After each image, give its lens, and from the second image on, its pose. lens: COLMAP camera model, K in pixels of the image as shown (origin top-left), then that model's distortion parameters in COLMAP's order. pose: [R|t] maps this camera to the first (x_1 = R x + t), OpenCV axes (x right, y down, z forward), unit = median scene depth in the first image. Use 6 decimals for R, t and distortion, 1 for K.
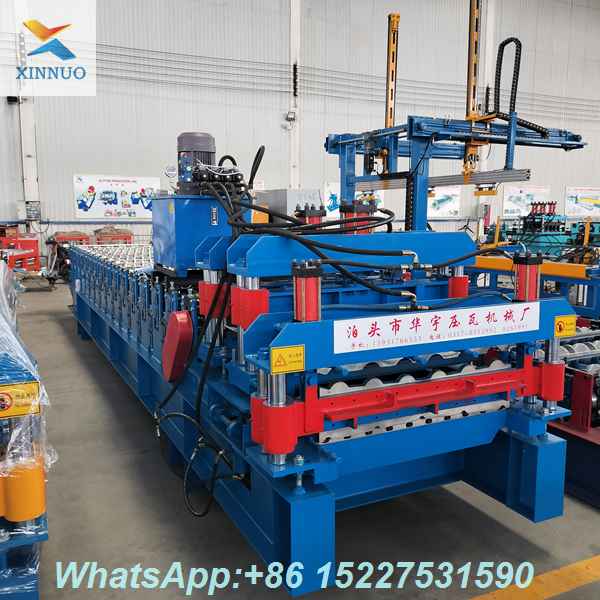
lens RADIAL K [[601.2, 0, 300.0], [0, 601.2, 300.0], [0, 0, 1]] dist [0.051276, -0.017712]
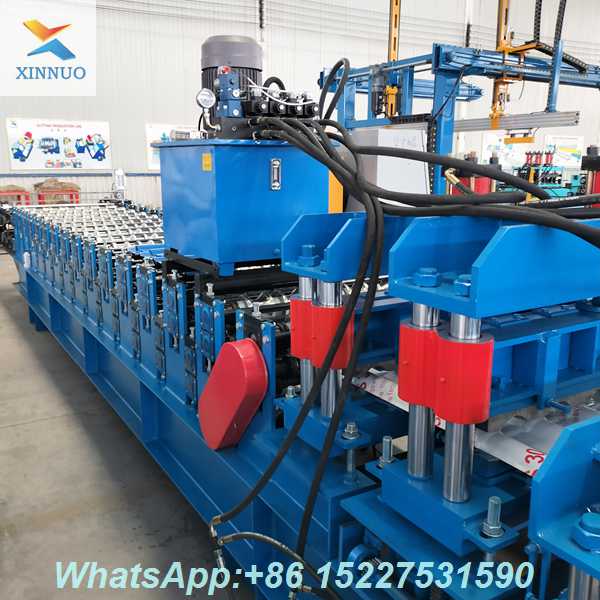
lens RADIAL K [[614.8, 0, 300.0], [0, 614.8, 300.0], [0, 0, 1]] dist [0.013859, -0.015062]
pose [[0.996280, -0.019527, 0.083936, -0.072511], [0.013016, 0.996913, 0.077432, -0.025168], [-0.085189, -0.076052, 0.993458, 0.154796]]
